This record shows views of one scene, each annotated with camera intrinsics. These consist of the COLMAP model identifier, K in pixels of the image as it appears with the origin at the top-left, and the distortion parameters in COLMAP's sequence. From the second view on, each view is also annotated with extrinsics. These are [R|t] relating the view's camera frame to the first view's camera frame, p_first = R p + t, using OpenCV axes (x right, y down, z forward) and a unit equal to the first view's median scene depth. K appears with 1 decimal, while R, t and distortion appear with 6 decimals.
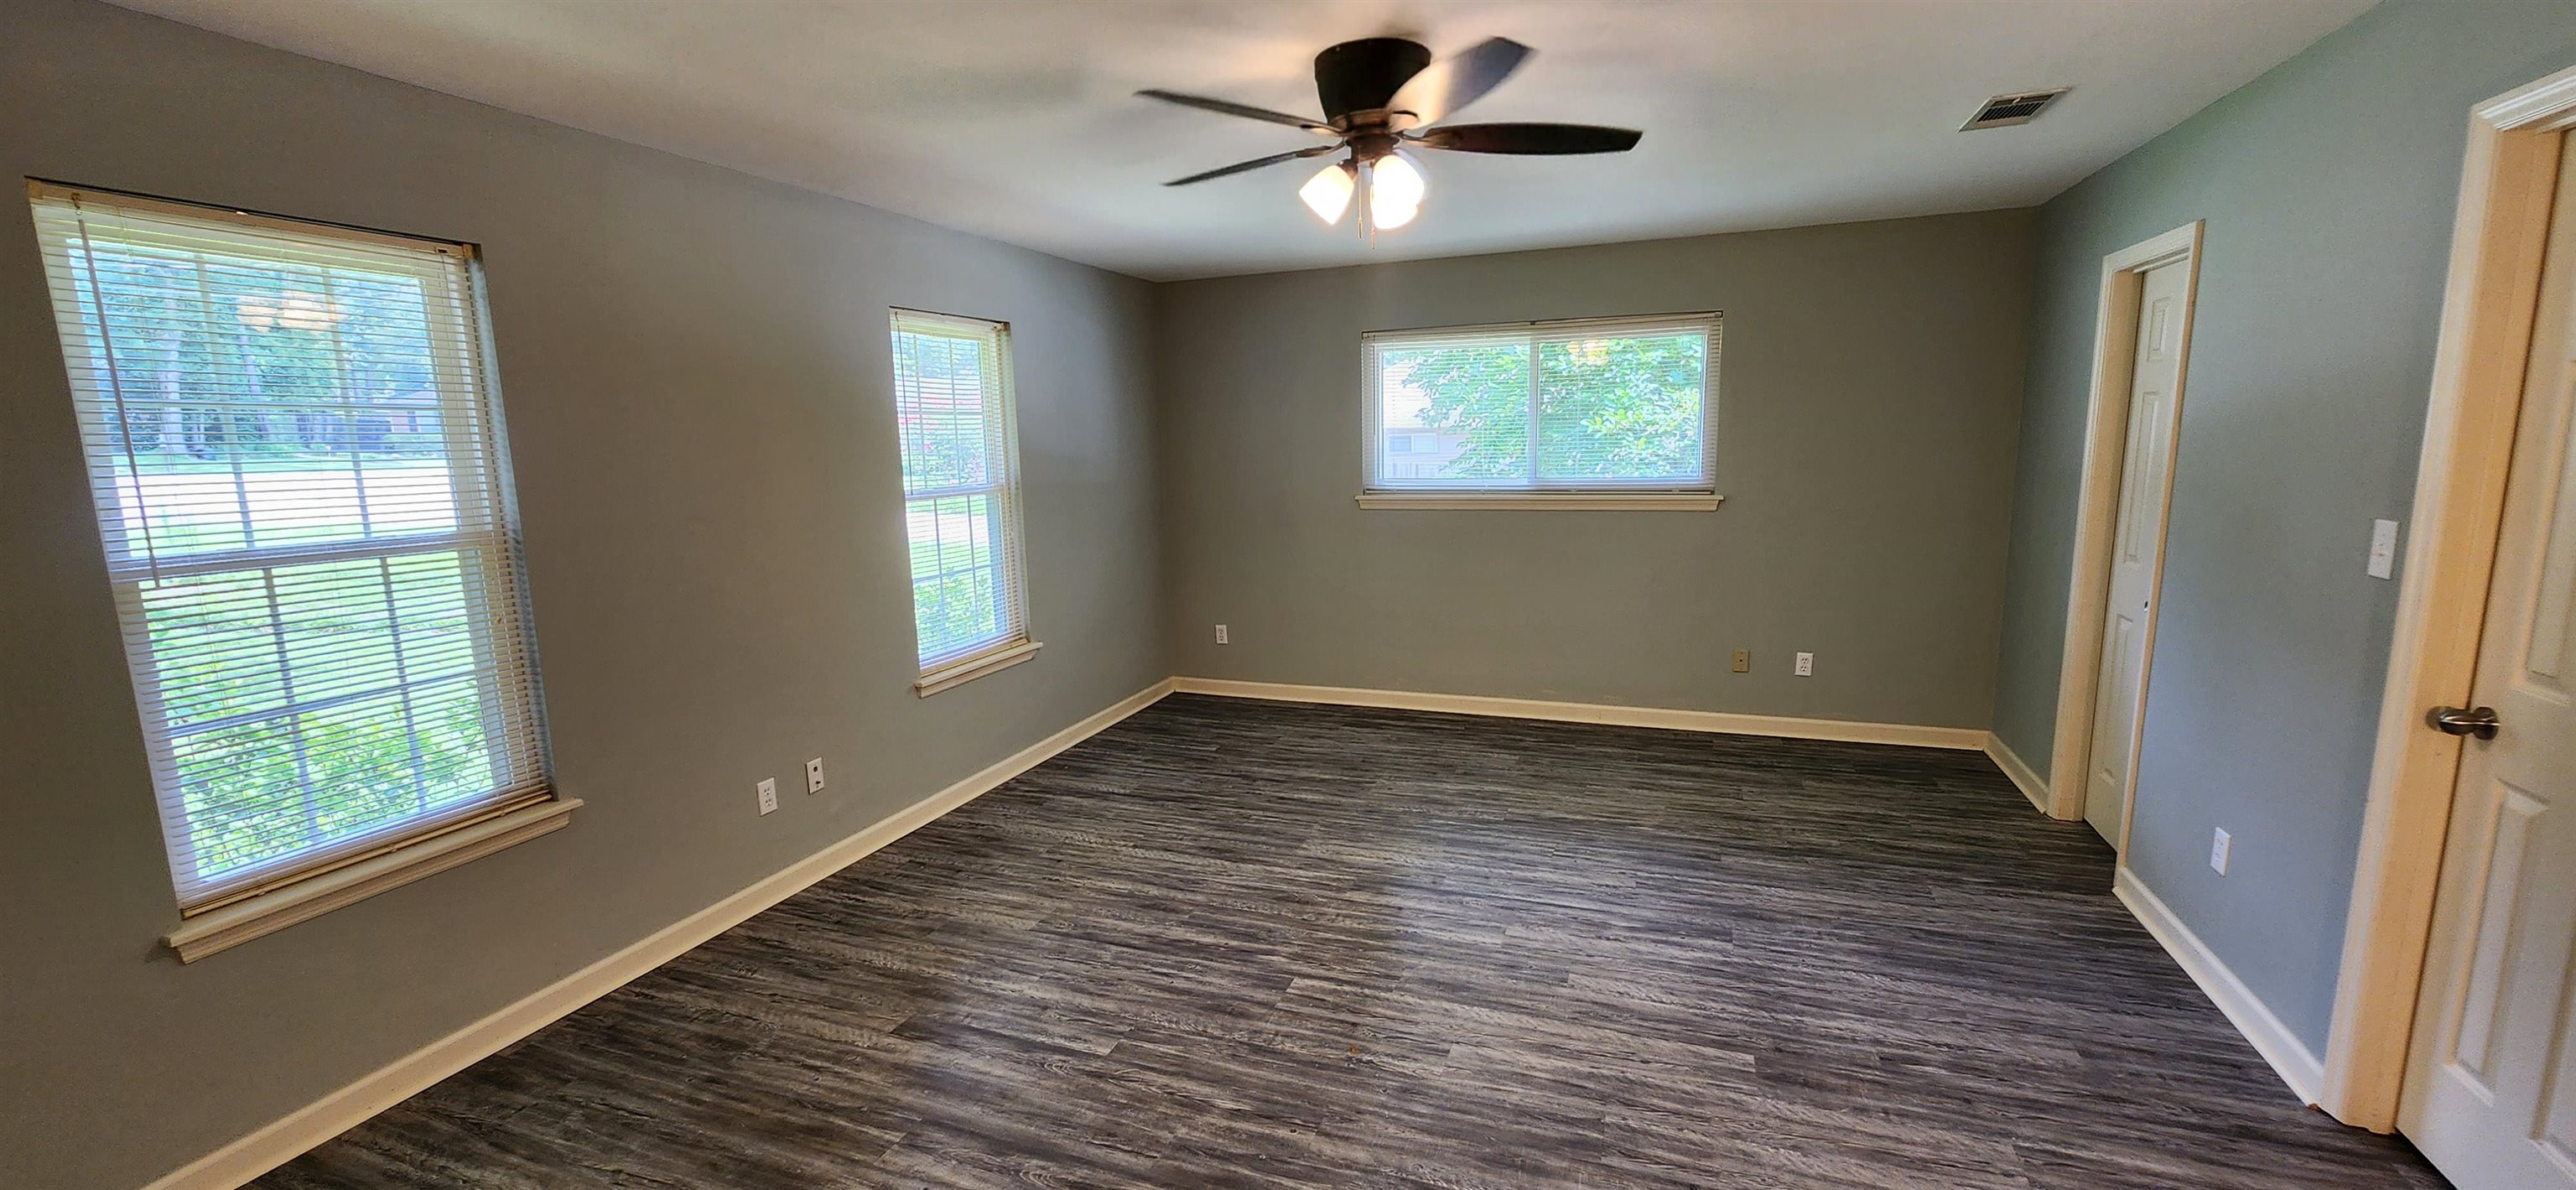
lens RADIAL K [[1053.3, 0, 1257.3], [0, 1053.3, 622.5], [0, 0, 1]] dist [0.001759, -0.002256]
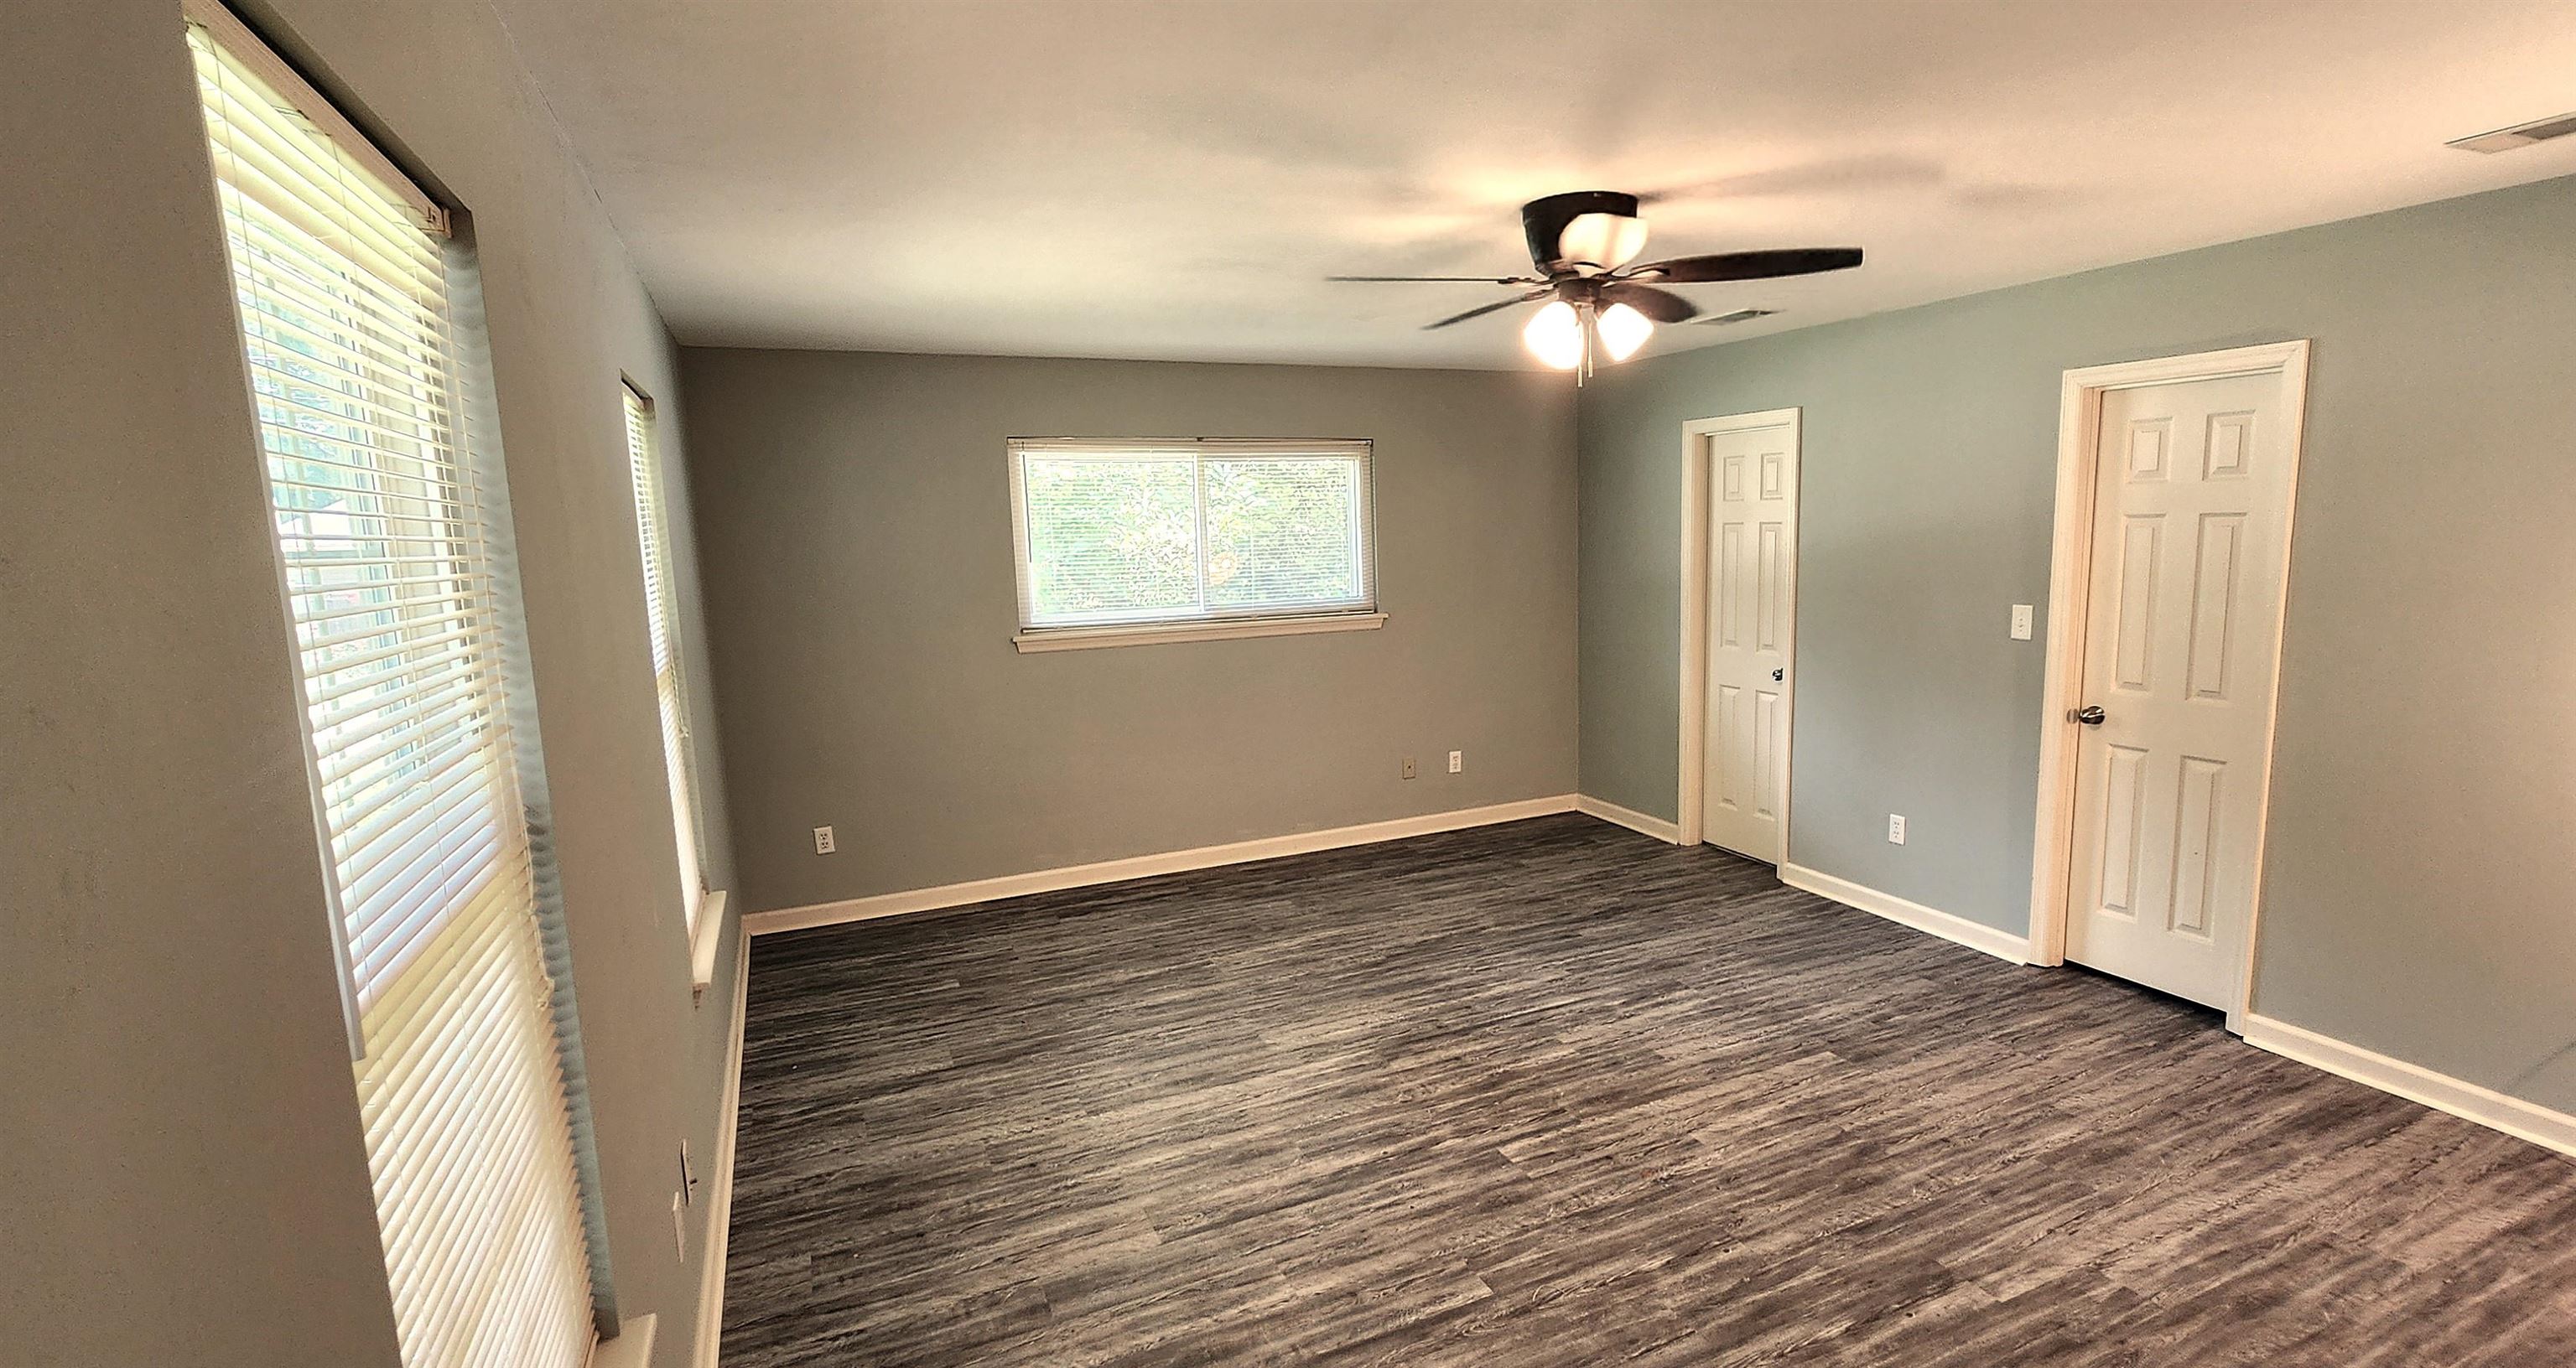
lens RADIAL K [[1228.0, 0, 1365.7], [0, 1228.0, 703.2], [0, 0, 1]] dist [0.003038, 0.000454]
pose [[0.675042, -0.102977, 0.730557, -0.703425], [0.139417, 0.990175, 0.010749, -0.070521], [-0.724487, 0.094596, 0.682767, 0.273014]]
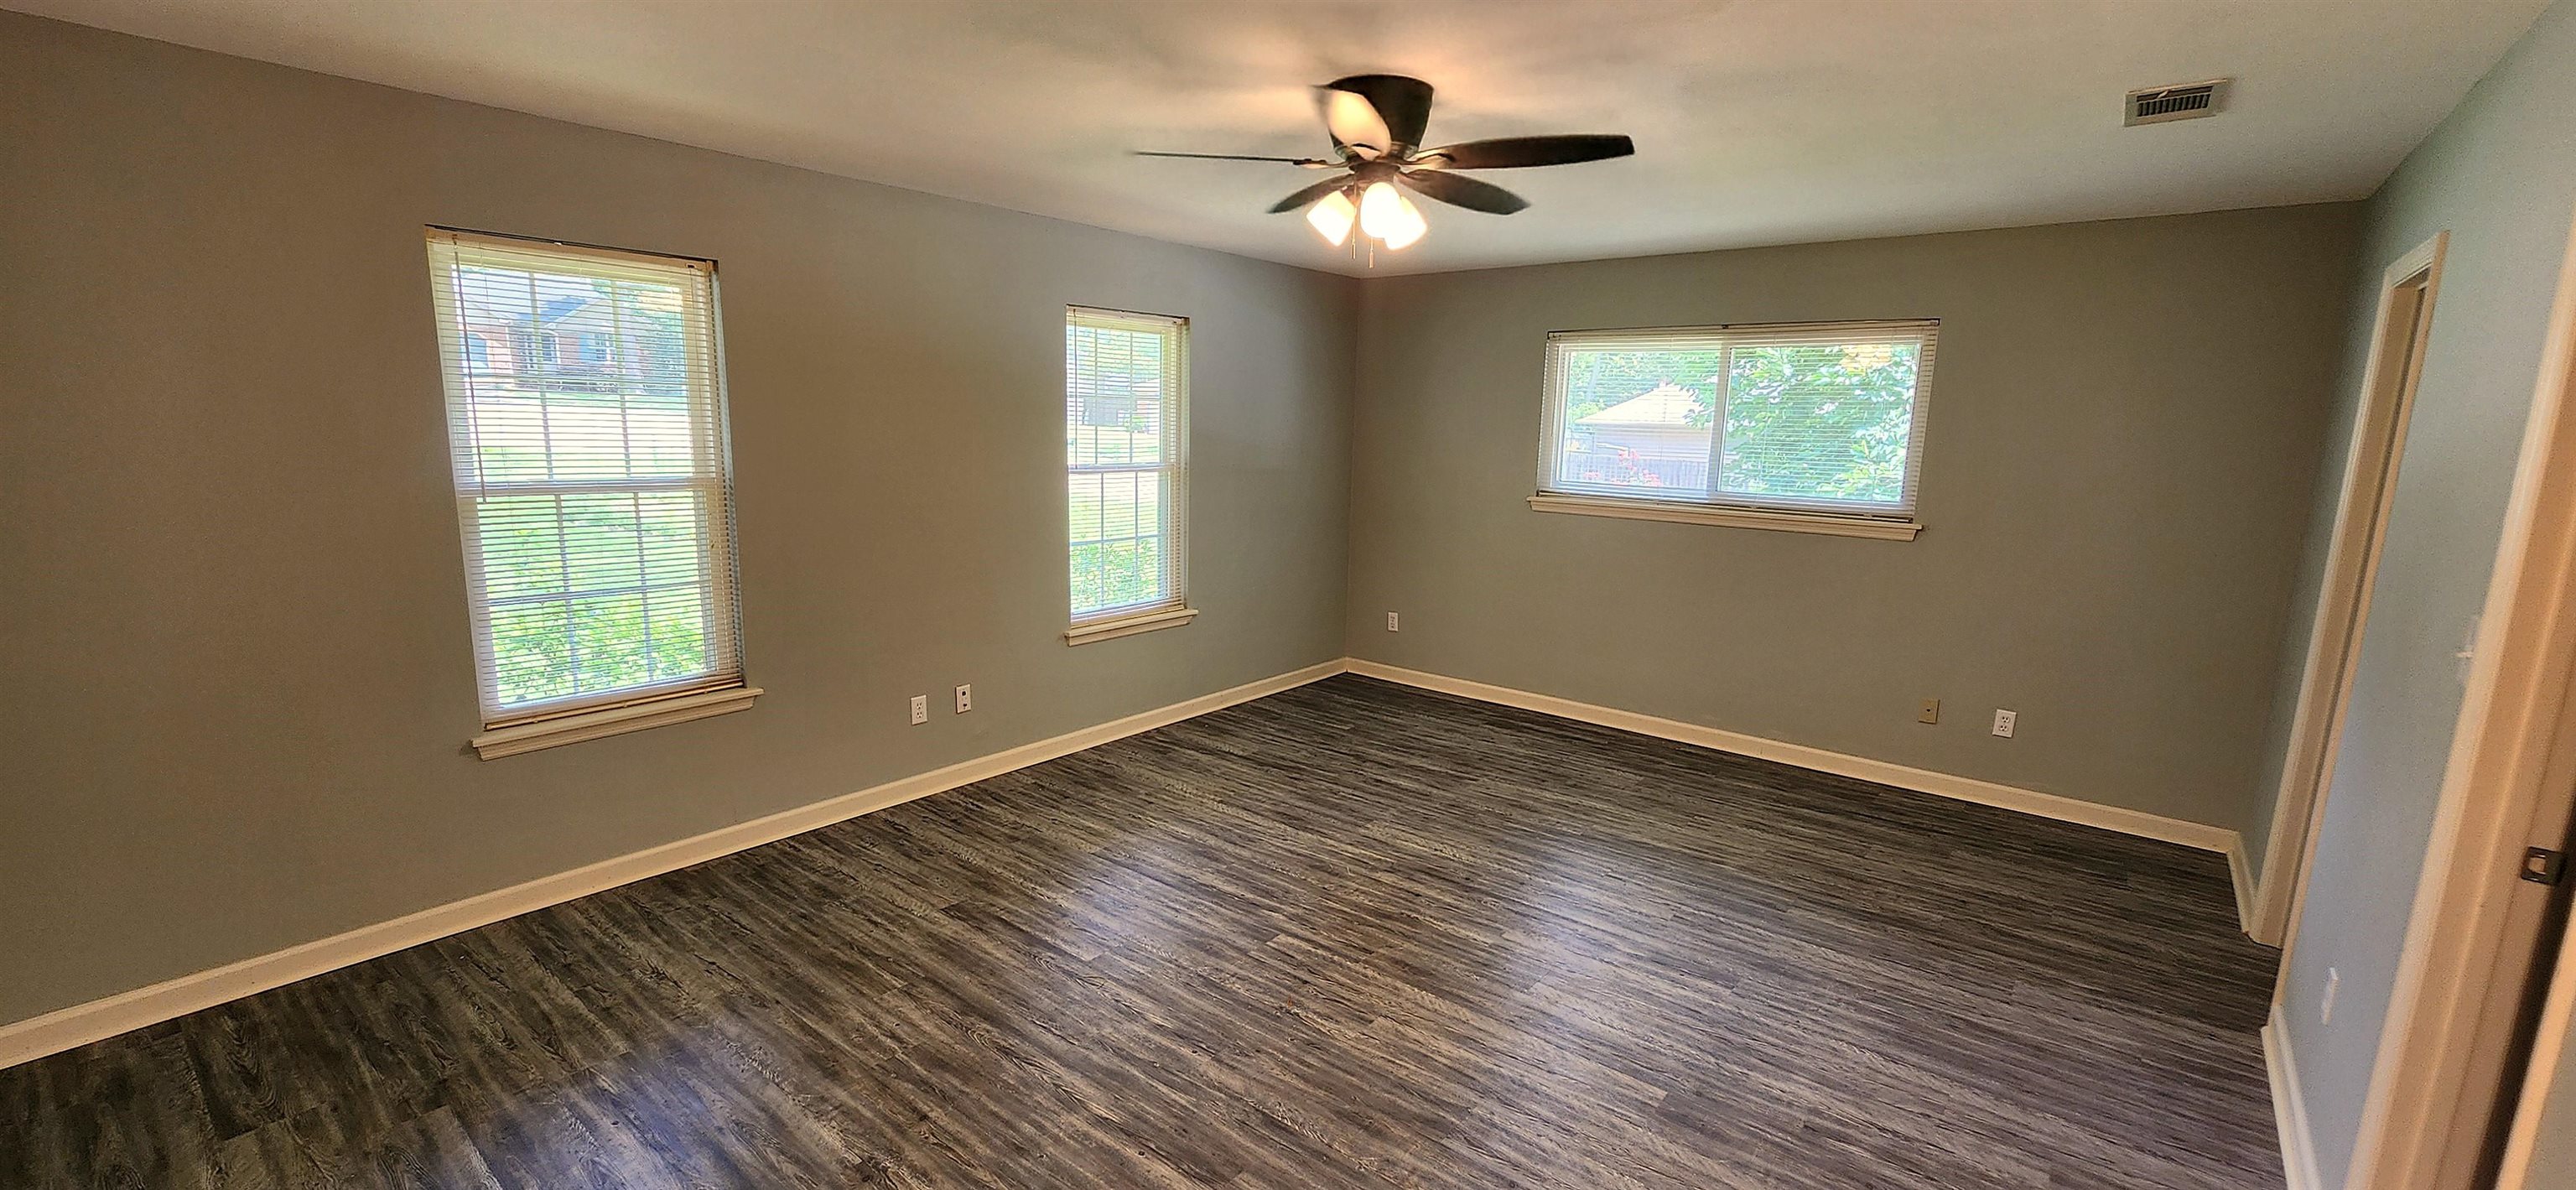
lens RADIAL K [[1053.3, 0, 1251.2], [0, 1053.3, 620.2], [0, 0, 1]] dist [0.001759, -0.002256]
pose [[0.946613, 0.105156, -0.304739, 0.270150], [-0.100622, 0.994454, 0.030593, -0.014276], [0.306266, 0.001704, 0.951944, -0.043190]]
